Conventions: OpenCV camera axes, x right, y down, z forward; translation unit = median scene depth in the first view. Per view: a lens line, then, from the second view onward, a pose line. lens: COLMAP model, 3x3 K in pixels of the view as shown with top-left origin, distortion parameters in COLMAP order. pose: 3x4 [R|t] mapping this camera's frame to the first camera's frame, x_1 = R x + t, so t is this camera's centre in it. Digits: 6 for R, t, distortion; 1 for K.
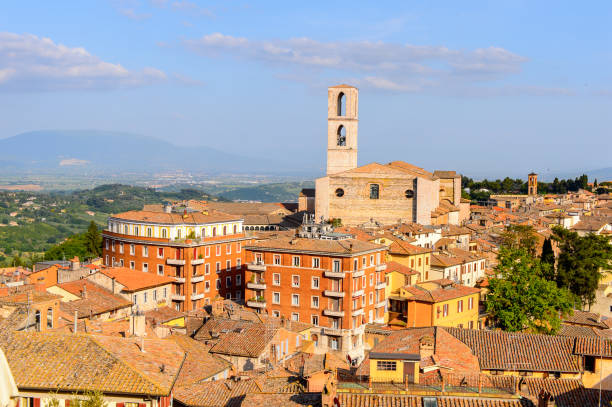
lens RADIAL K [[792.0, 0, 324.8], [0, 792.0, 210.0], [0, 0, 1]] dist [-0.019314, 0.000000]
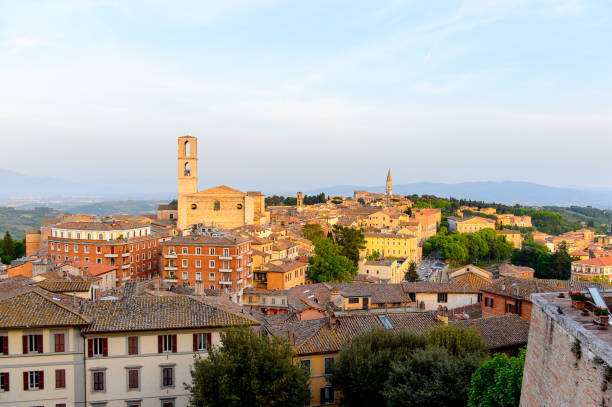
lens RADIAL K [[521.1, 0, 302.2], [0, 521.1, 207.7], [0, 0, 1]] dist [-0.014179, 0.001023]
pose [[0.953475, -0.023408, 0.300563, -0.135418], [0.028956, 0.999482, -0.014015, 0.000184], [-0.300080, 0.022066, 0.953659, -0.031688]]
